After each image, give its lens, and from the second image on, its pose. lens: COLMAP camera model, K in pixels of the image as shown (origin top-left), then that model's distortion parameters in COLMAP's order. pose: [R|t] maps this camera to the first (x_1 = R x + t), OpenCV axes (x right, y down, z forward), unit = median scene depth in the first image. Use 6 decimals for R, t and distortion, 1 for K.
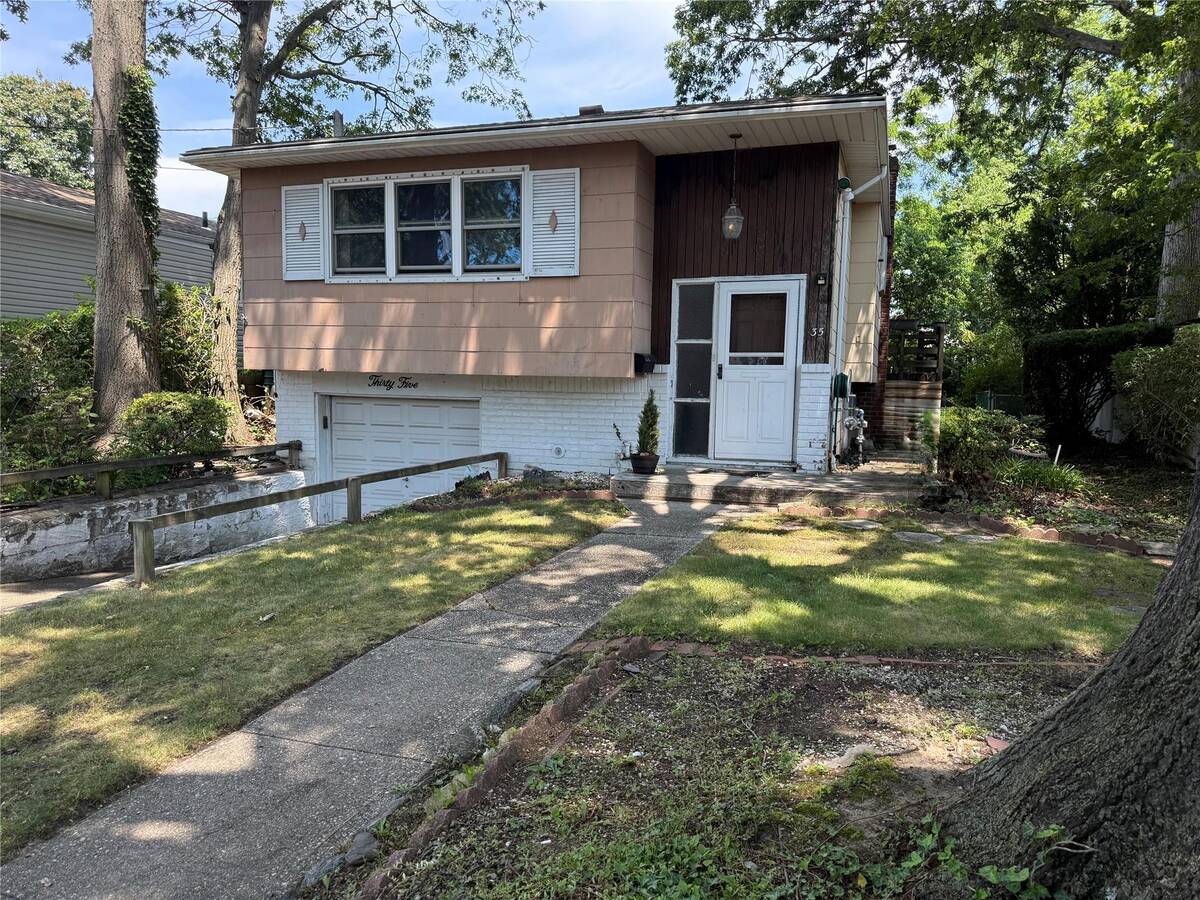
lens RADIAL K [[840.0, 0, 593.9], [0, 840.0, 451.6], [0, 0, 1]] dist [0.072114, -0.093351]
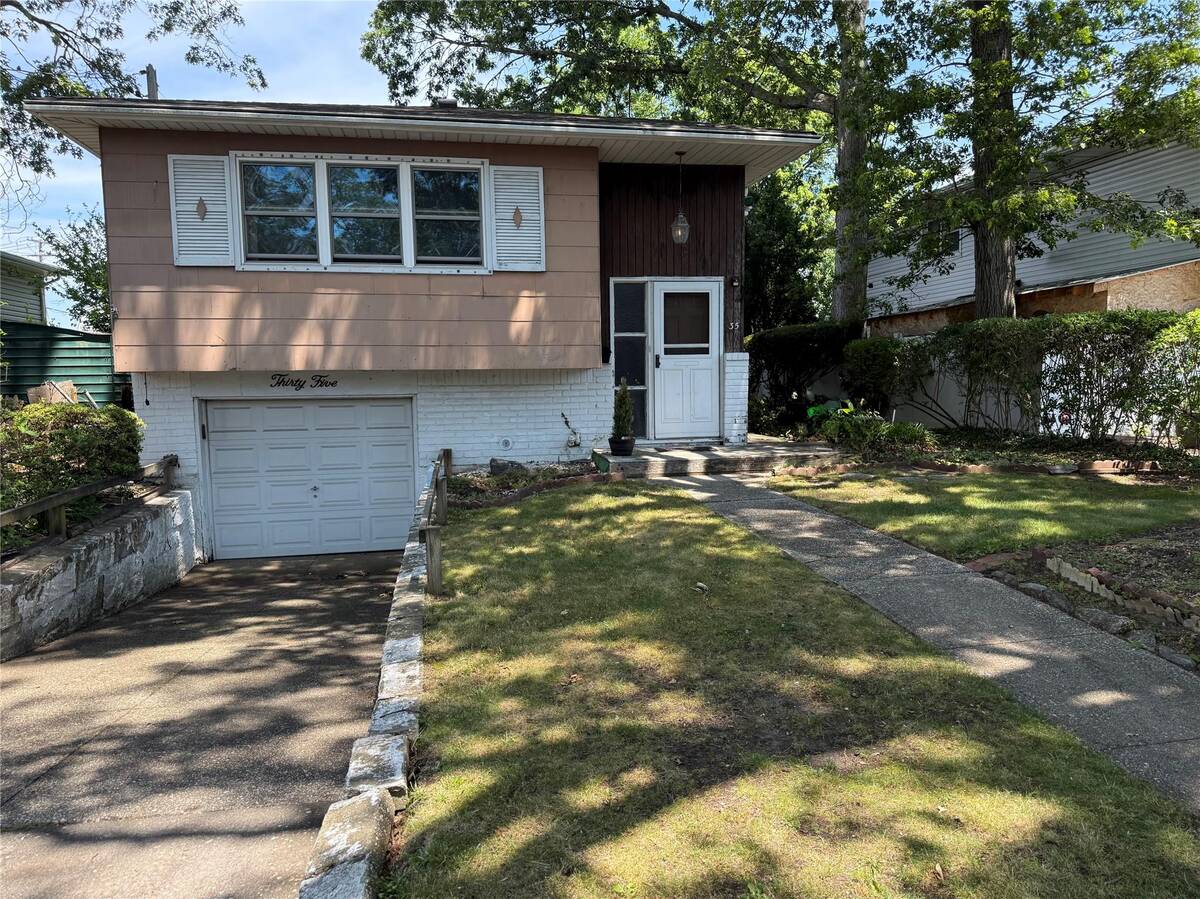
lens RADIAL K [[838.6, 0, 600.8], [0, 838.6, 466.3], [0, 0, 1]] dist [0.004739, -0.003876]
pose [[0.863645, -0.082303, 0.497337, -0.480976], [0.071935, 0.996607, 0.040009, -0.005454], [-0.498942, 0.001223, 0.866634, 0.068629]]
